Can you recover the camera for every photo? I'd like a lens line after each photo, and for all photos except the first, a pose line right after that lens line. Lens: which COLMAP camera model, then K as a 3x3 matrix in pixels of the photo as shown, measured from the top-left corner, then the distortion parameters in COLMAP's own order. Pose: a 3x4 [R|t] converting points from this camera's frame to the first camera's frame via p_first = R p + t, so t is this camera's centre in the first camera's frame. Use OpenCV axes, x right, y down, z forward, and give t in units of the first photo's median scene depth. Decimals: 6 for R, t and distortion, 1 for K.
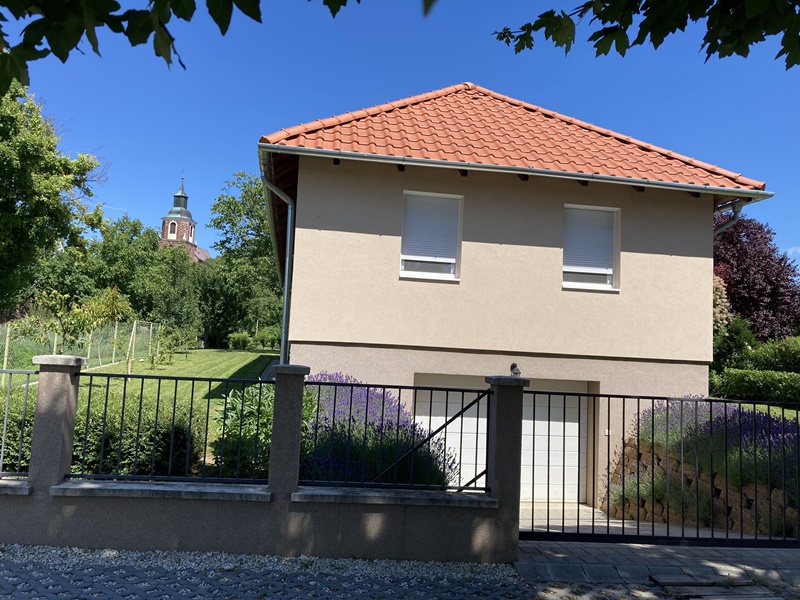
lens RADIAL K [[647.1, 0, 397.3], [0, 647.1, 298.9], [0, 0, 1]] dist [0.020687, -0.013671]
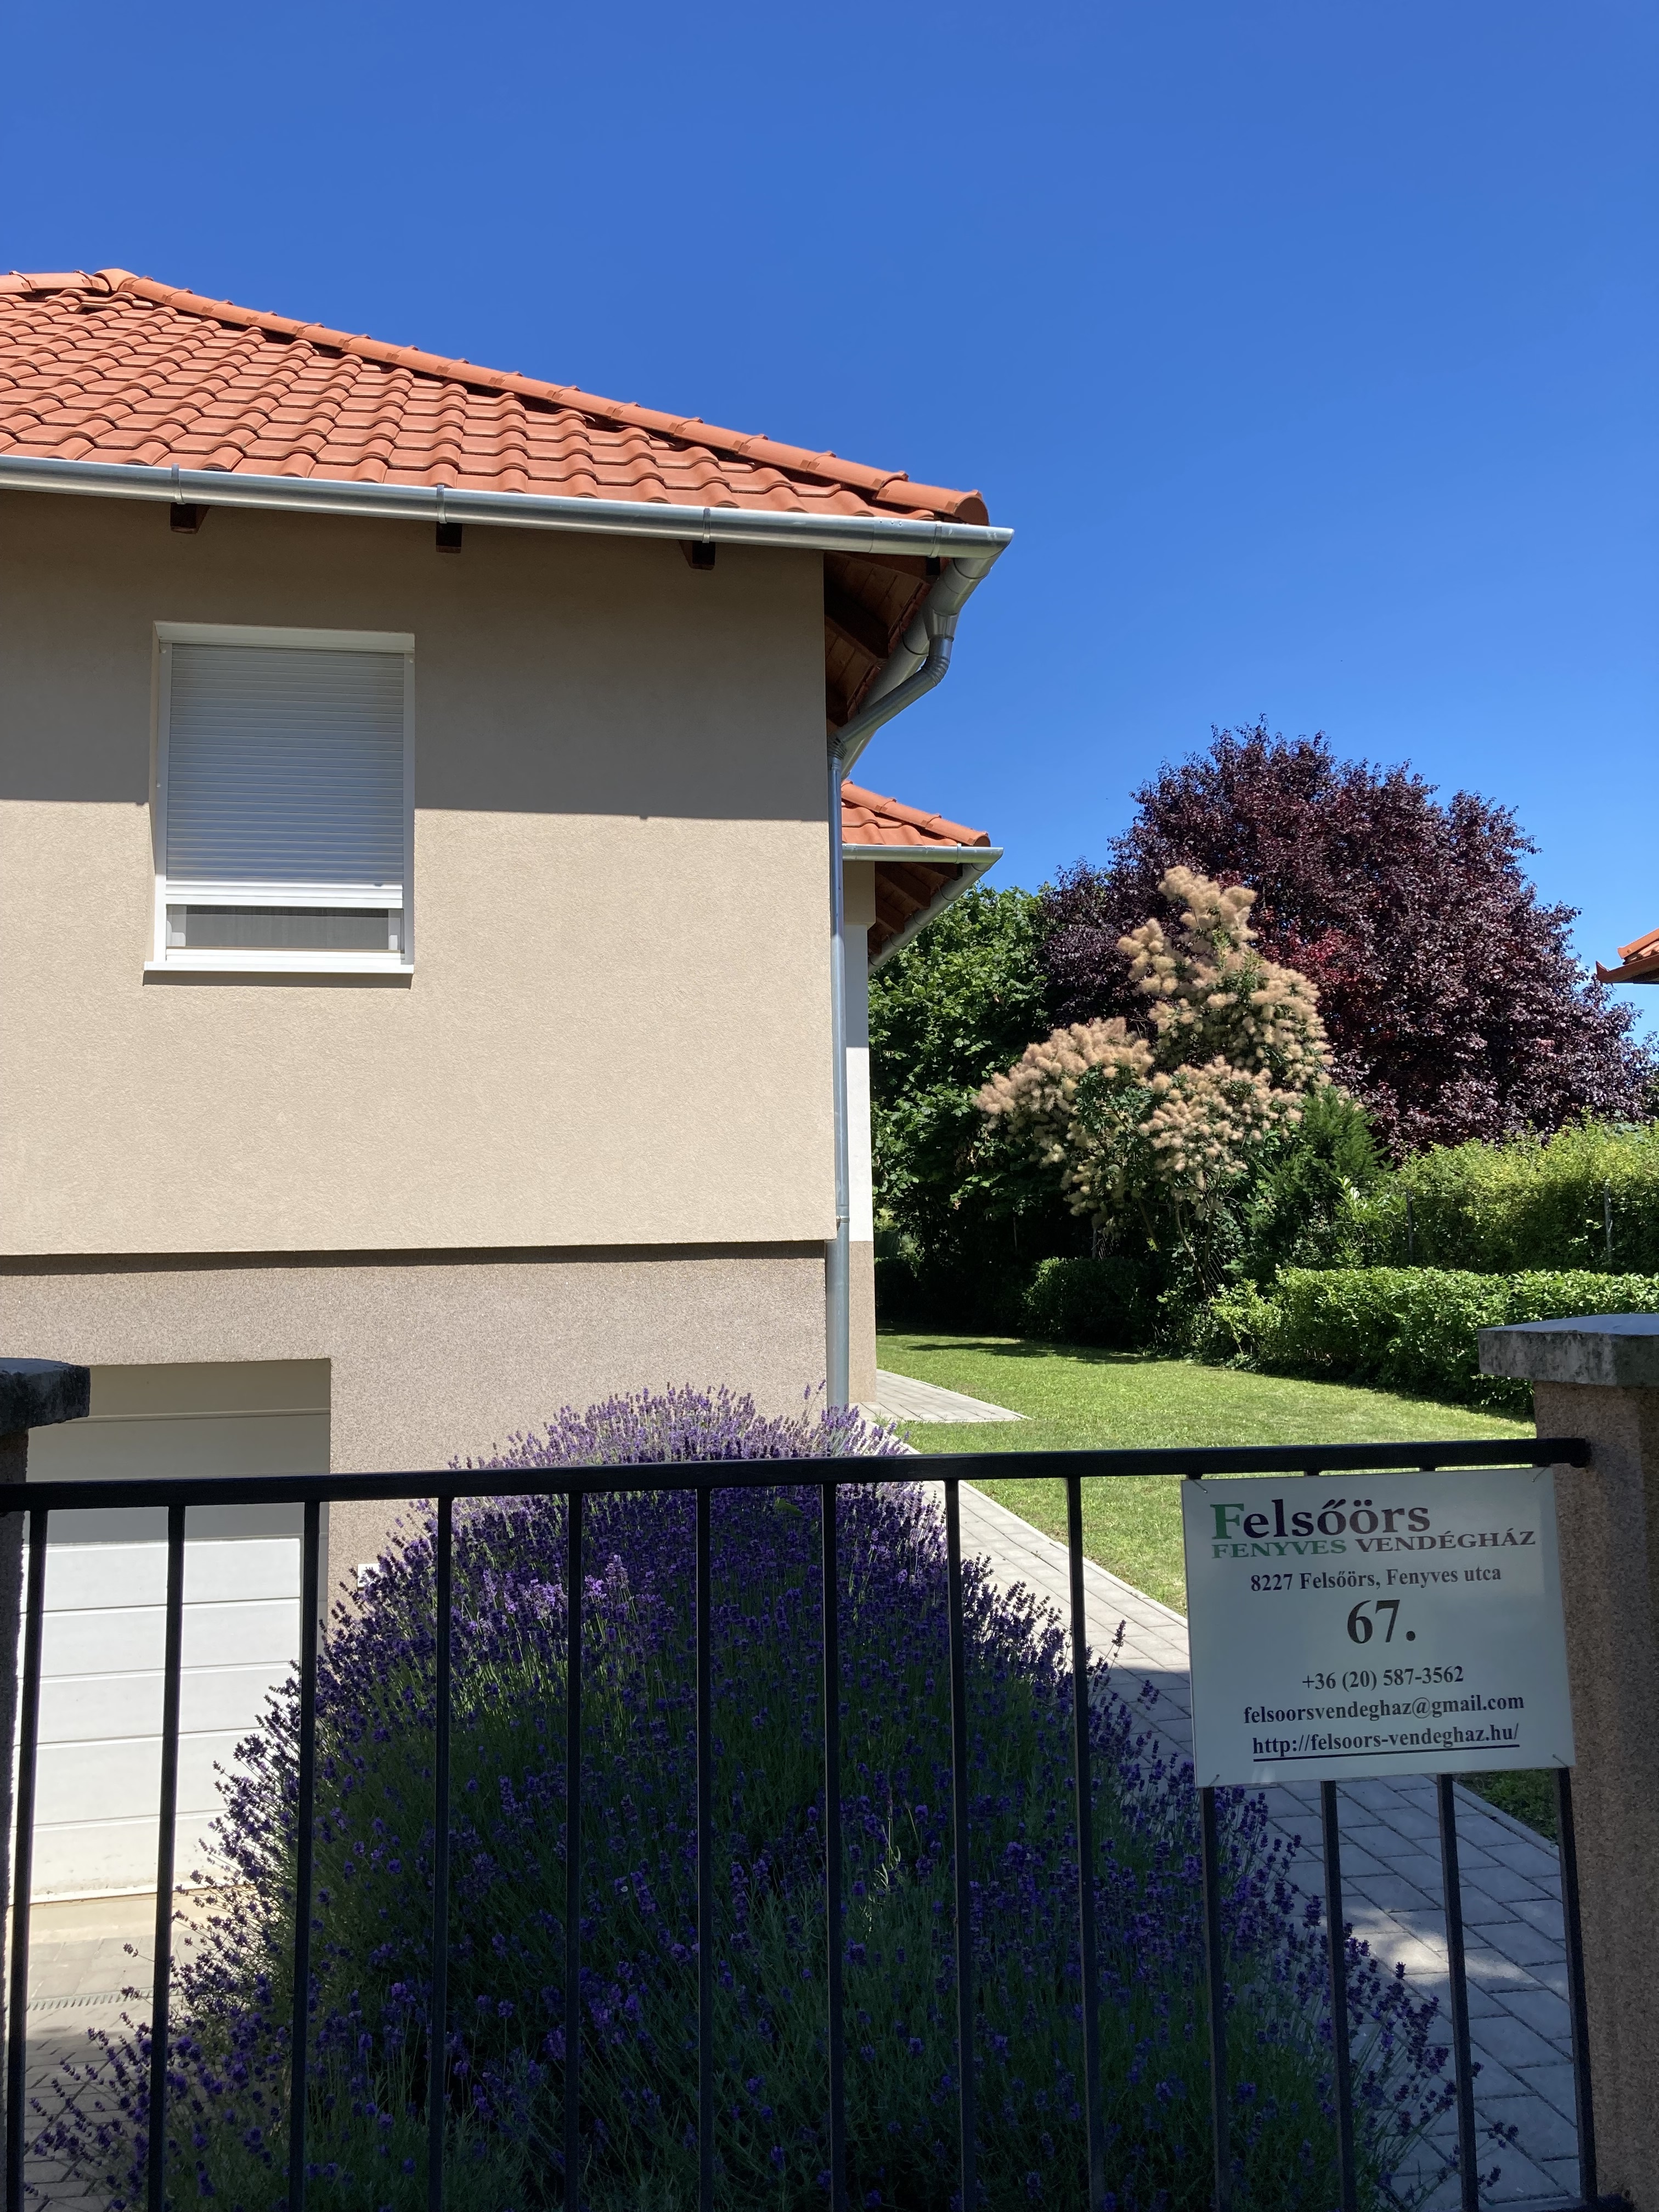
lens RADIAL K [[1789.1, 0, 841.8], [0, 1789.1, 1097.8], [0, 0, 1]] dist [0.020687, -0.013671]
pose [[0.997032, -0.065199, 0.040949, 0.462367], [0.066261, 0.997486, -0.025131, 0.059733], [-0.039208, 0.027770, 0.998845, 0.330470]]
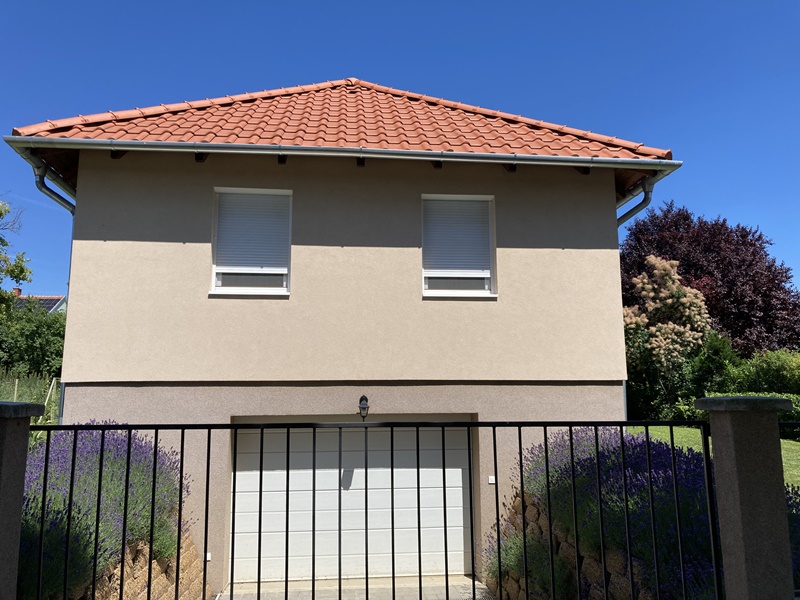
lens RADIAL K [[648.6, 0, 400.0], [0, 648.6, 300.0], [0, 0, 1]] dist [0.013375, -0.003230]
pose [[0.996962, -0.060957, -0.048479, 0.257384], [0.057084, 0.995348, -0.077617, 0.045649], [0.052985, 0.074614, 0.995804, 0.200686]]
